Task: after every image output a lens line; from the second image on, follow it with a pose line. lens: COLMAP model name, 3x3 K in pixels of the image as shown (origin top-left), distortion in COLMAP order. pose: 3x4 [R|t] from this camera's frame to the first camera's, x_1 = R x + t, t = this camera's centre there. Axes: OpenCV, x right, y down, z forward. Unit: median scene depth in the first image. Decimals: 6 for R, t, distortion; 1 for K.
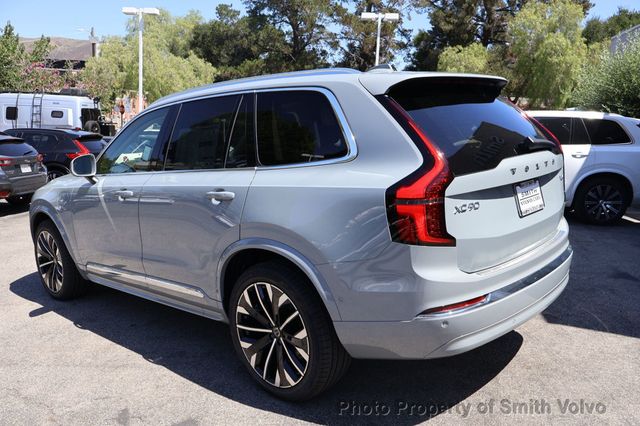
lens RADIAL K [[537.5, 0, 323.6], [0, 537.5, 216.1], [0, 0, 1]] dist [0.011982, -0.006805]
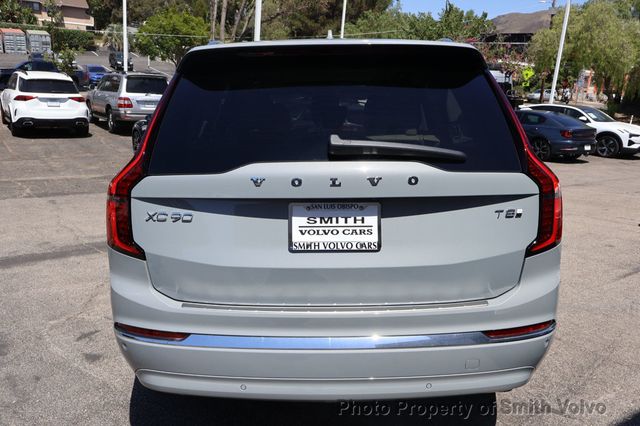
lens RADIAL K [[537.5, 0, 319.2], [0, 537.5, 215.1], [0, 0, 1]] dist [0.011982, -0.006805]
pose [[0.678629, 0.184389, -0.710960, 0.917268], [-0.152076, 0.982274, 0.109595, -0.130472], [0.718565, 0.033746, 0.694640, 0.568119]]
